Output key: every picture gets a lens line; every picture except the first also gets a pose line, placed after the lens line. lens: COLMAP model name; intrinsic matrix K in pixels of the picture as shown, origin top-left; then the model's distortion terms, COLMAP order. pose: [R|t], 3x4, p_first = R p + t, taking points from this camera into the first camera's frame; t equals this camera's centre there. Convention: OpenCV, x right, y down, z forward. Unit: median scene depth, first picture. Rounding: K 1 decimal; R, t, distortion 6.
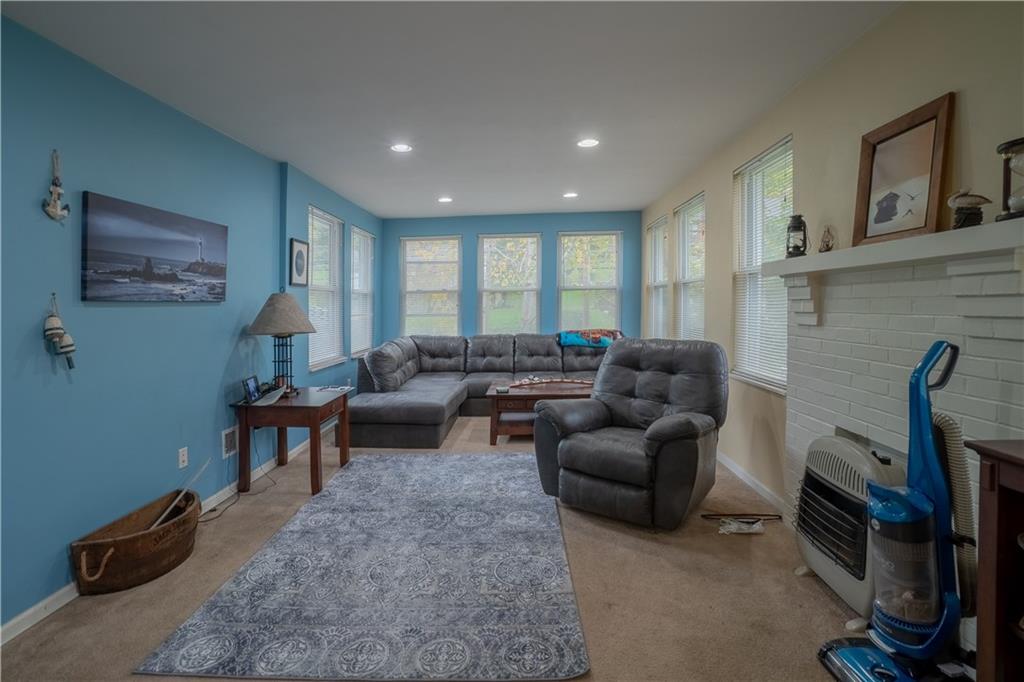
lens RADIAL K [[464.5, 0, 506.1], [0, 464.5, 345.3], [0, 0, 1]] dist [-0.044628, 0.006317]
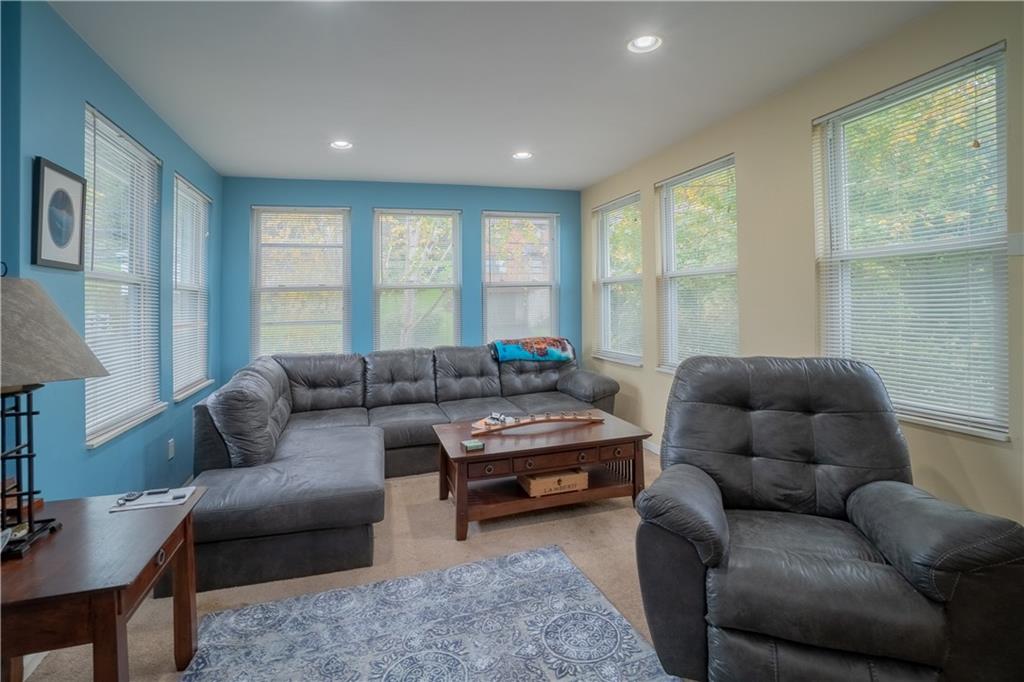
lens RADIAL K [[464.5, 0, 500.2], [0, 464.5, 326.7], [0, 0, 1]] dist [-0.044628, 0.006317]
pose [[0.941915, -0.022925, 0.335069, -0.176518], [0.038201, 0.998506, -0.039072, -0.035068], [-0.333672, 0.049602, 0.941383, 0.413190]]
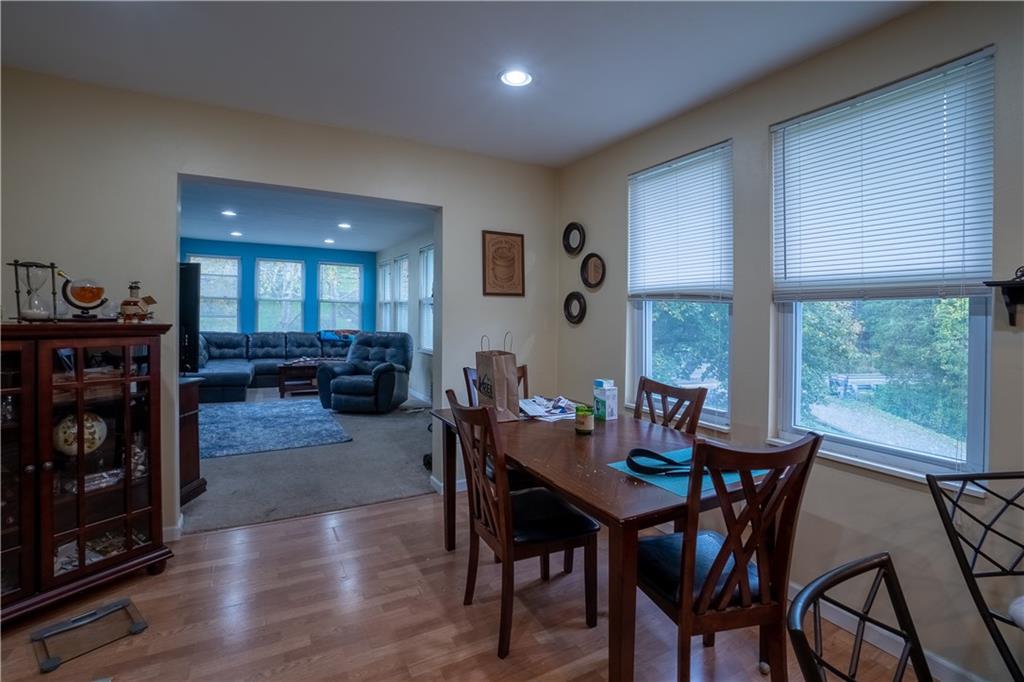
lens RADIAL K [[464.5, 0, 503.8], [0, 464.5, 351.4], [0, 0, 1]] dist [-0.044628, 0.006317]
pose [[0.858025, -0.000056, 0.513608, -0.186615], [0.004986, 0.999954, -0.008221, 0.071814], [-0.513584, 0.009614, 0.857985, -0.762605]]
